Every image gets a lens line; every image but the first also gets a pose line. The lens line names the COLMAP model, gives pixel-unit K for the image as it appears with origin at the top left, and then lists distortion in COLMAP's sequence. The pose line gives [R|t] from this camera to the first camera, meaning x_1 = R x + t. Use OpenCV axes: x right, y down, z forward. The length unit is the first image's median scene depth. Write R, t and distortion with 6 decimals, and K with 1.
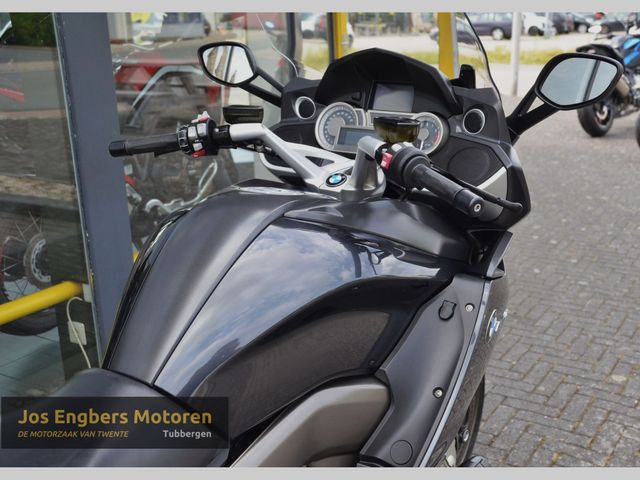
lens RADIAL K [[804.5, 0, 339.8], [0, 804.5, 248.8], [0, 0, 1]] dist [0.009491, 0.424575]
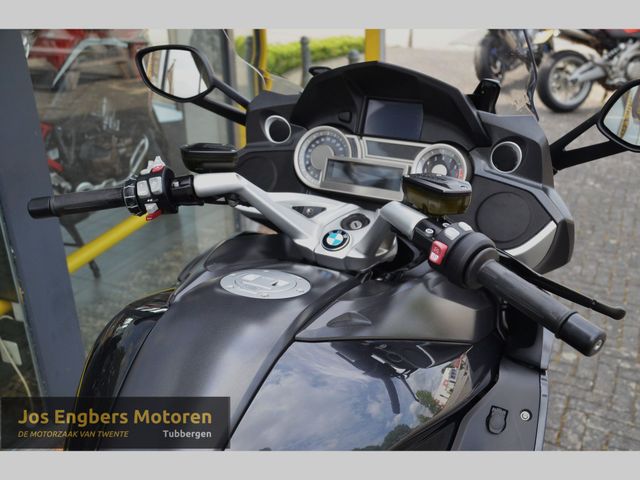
lens RADIAL K [[680.7, 0, 320.0], [0, 680.7, 240.0], [0, 0, 1]] dist [-0.044380, 0.253447]
pose [[0.993341, -0.045786, 0.105718, -0.082538], [0.033885, 0.993159, 0.111746, -0.148346], [-0.110112, -0.107420, 0.988097, 0.333583]]
